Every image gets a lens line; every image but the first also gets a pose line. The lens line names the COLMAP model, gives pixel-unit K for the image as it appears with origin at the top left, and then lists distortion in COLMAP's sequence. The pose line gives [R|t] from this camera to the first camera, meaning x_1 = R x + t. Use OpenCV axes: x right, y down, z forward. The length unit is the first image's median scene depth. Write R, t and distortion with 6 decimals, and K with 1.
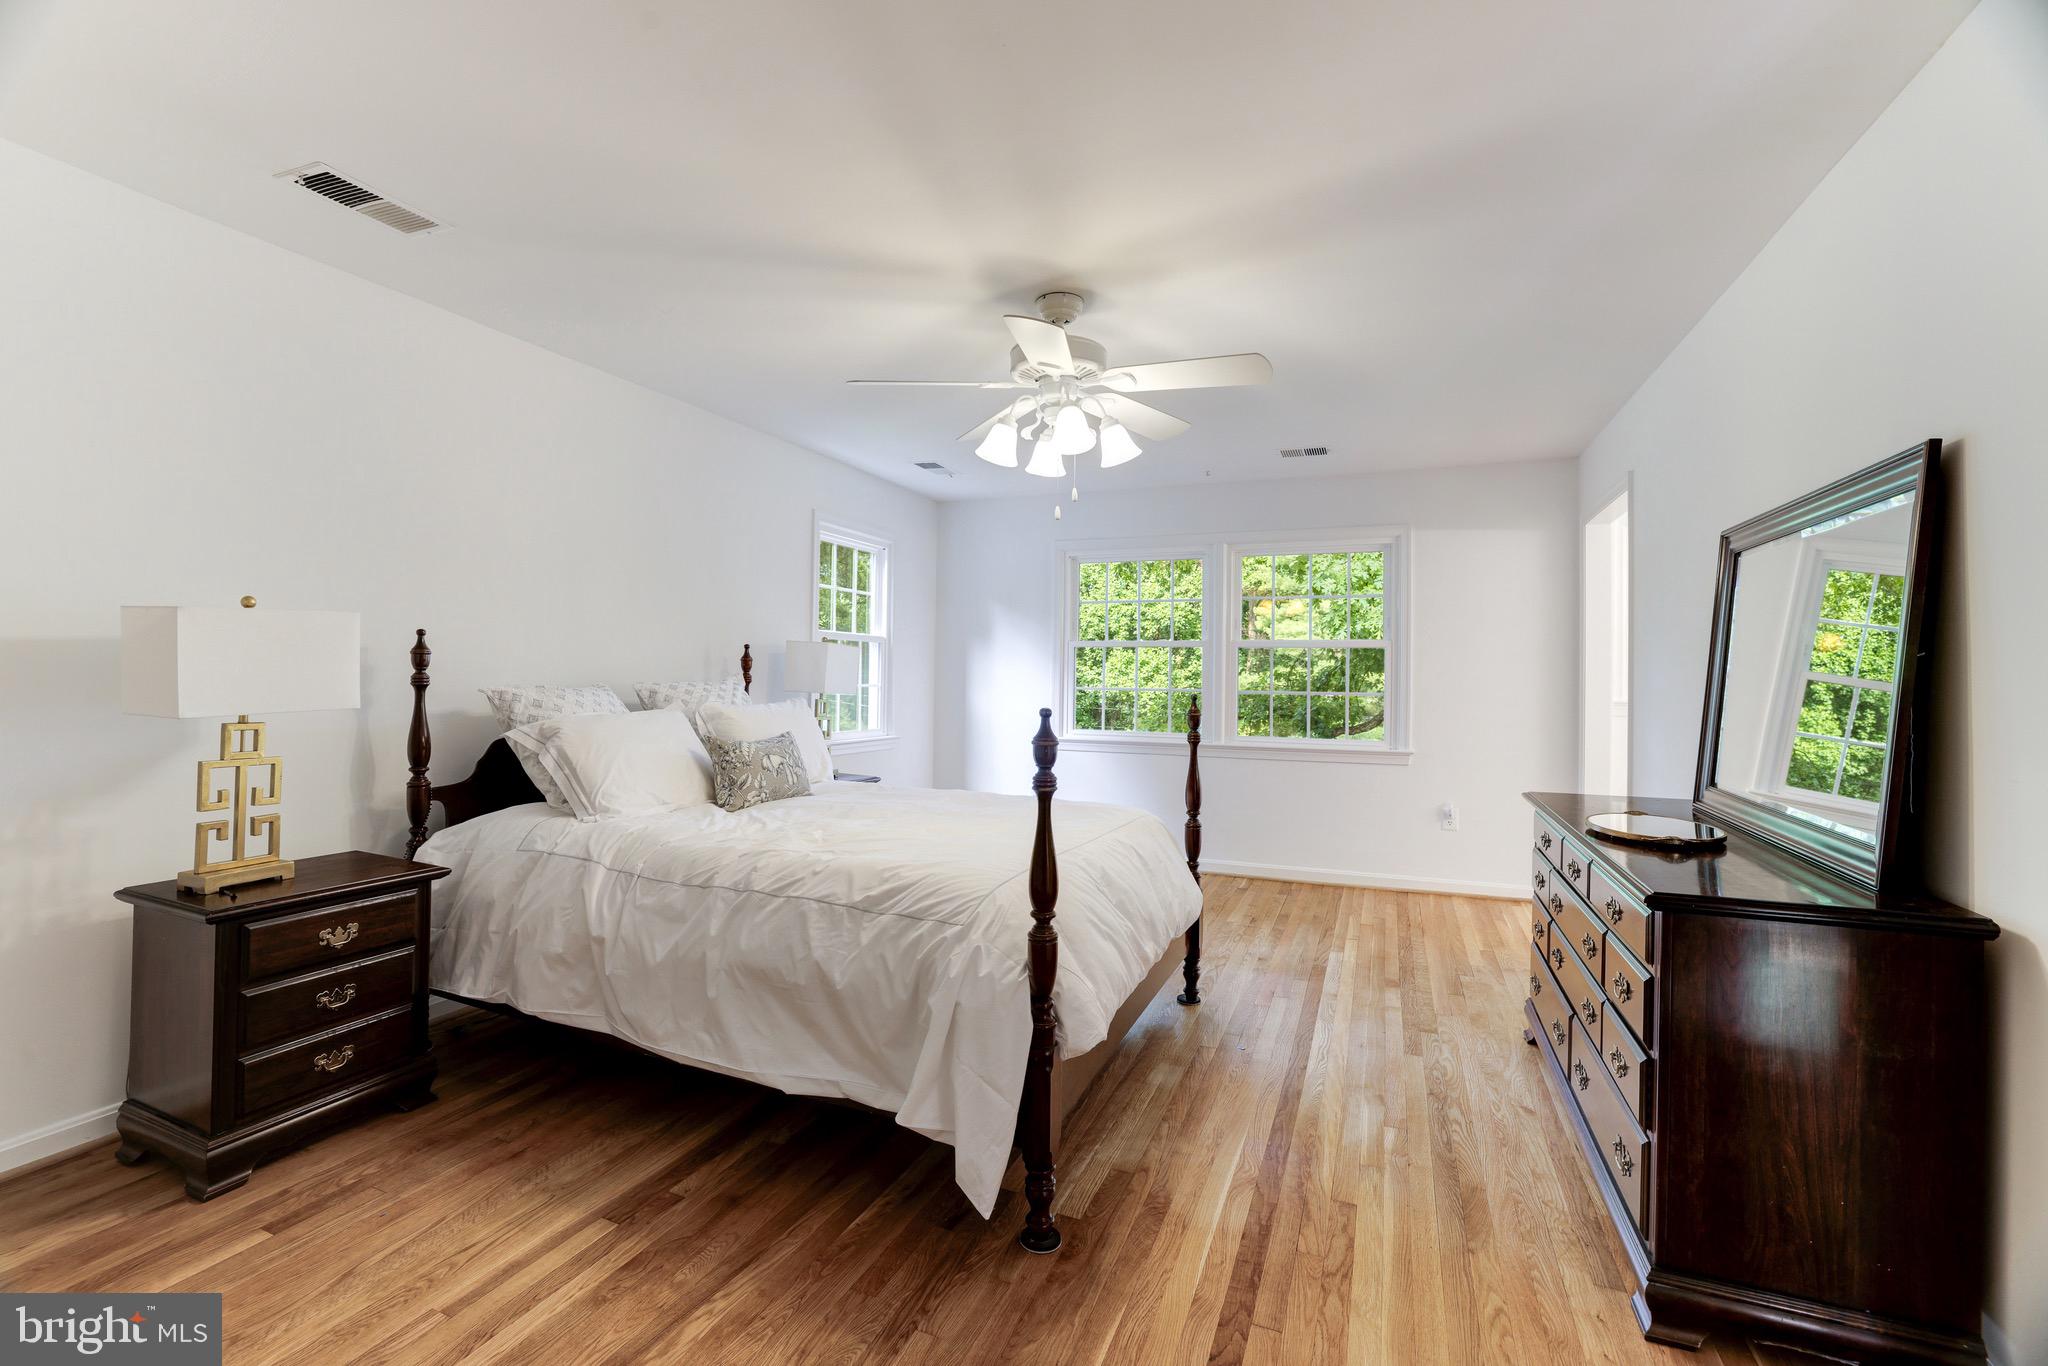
lens RADIAL K [[889.0, 0, 1009.8], [0, 889.0, 670.1], [0, 0, 1]] dist [-0.050960, 0.019485]
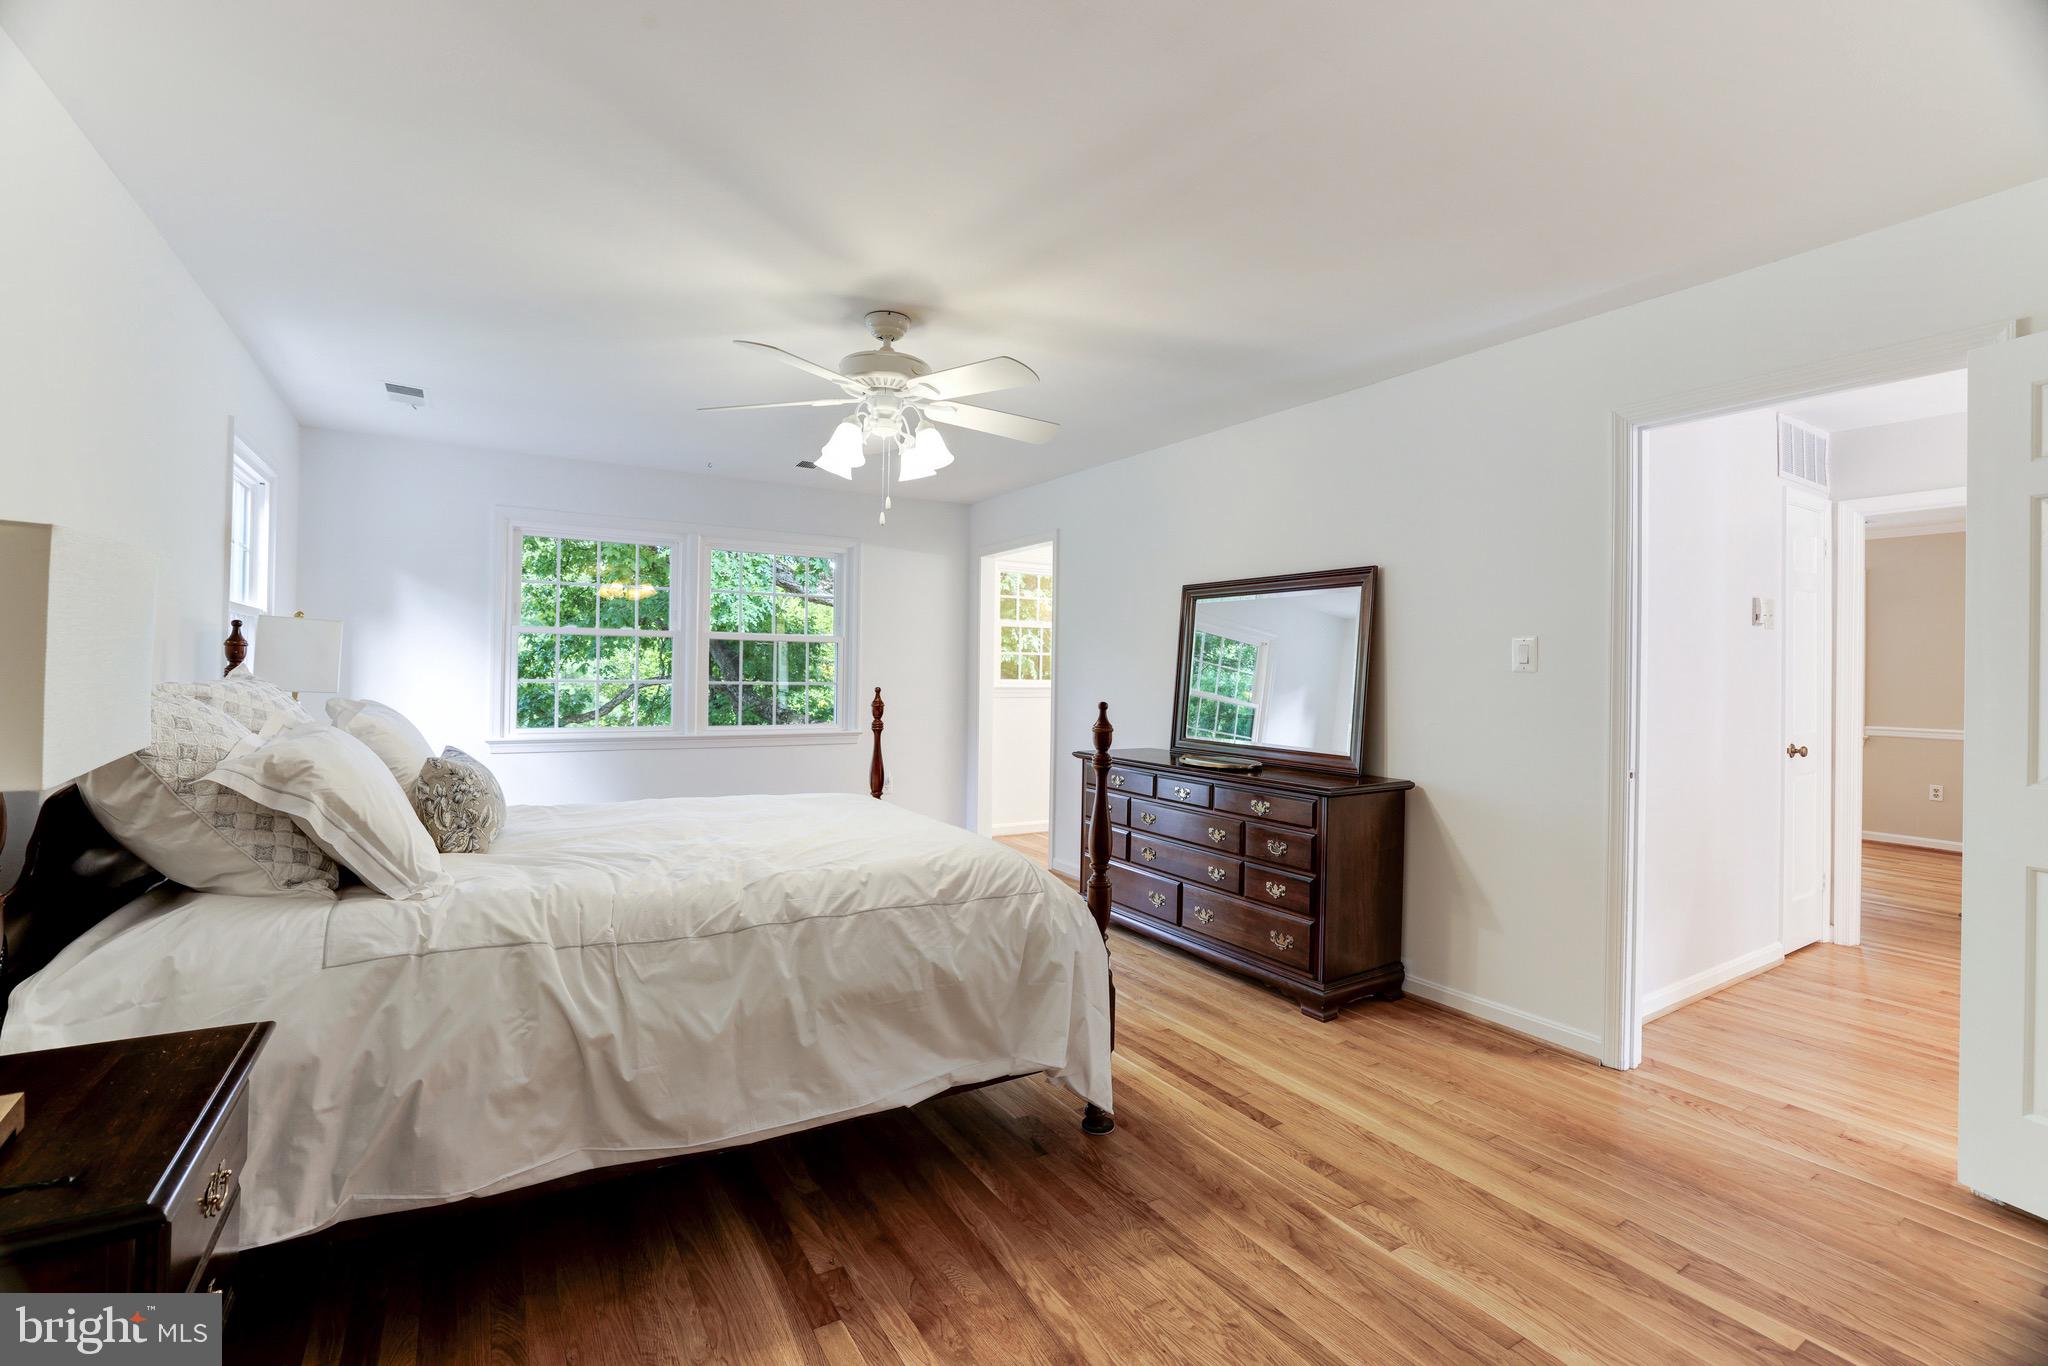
lens RADIAL K [[889.0, 0, 1009.8], [0, 889.0, 670.1], [0, 0, 1]] dist [-0.050960, 0.019485]
pose [[0.578989, -0.001056, 0.815335, -0.956226], [-0.012990, 0.999860, 0.010520, -0.012728], [-0.815232, -0.016682, 0.578894, 0.343523]]
